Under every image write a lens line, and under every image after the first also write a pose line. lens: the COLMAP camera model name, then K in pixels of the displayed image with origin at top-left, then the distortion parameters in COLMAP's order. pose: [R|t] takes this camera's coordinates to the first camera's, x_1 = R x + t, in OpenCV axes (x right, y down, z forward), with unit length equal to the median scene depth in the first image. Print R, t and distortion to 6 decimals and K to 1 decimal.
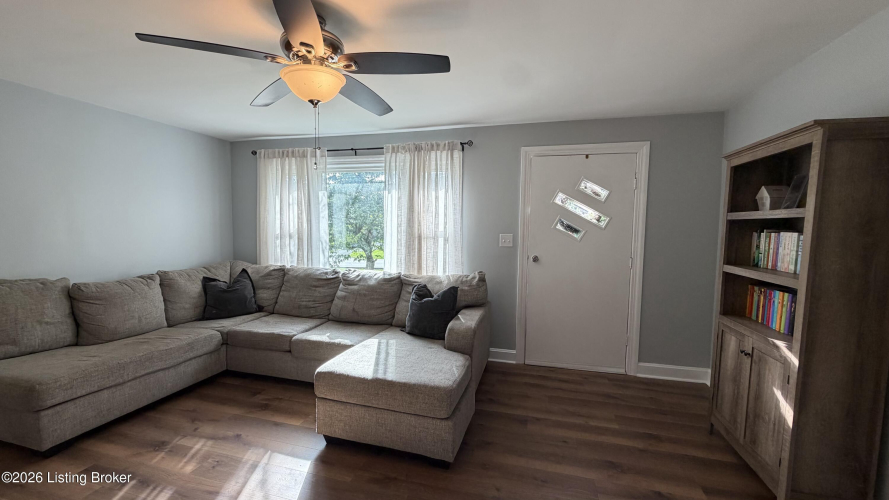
lens RADIAL K [[357.1, 0, 443.8], [0, 357.1, 250.9], [0, 0, 1]] dist [0.000226, 0.000486]
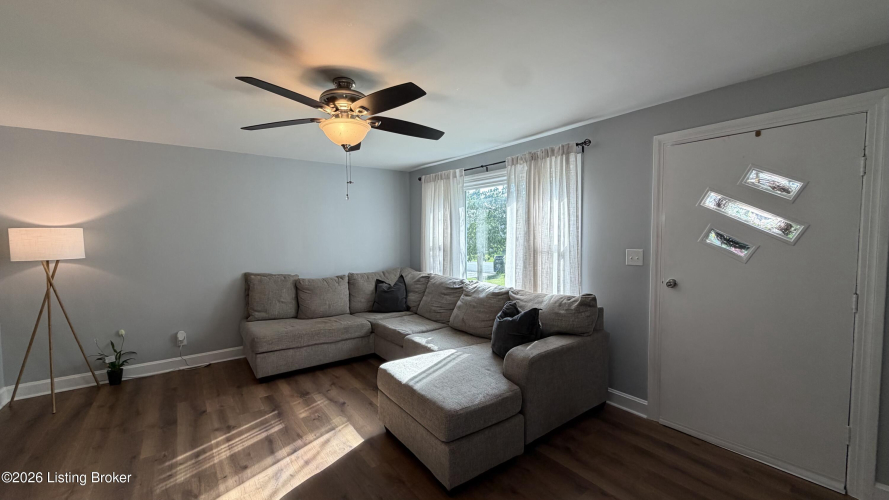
lens RADIAL K [[357.1, 0, 442.1], [0, 357.1, 250.9], [0, 0, 1]] dist [0.000226, 0.000486]
pose [[0.783663, 0.014892, -0.621007, 0.355704], [-0.027210, 0.999576, -0.010367, -0.025964], [0.620589, 0.025022, 0.783736, 0.129164]]
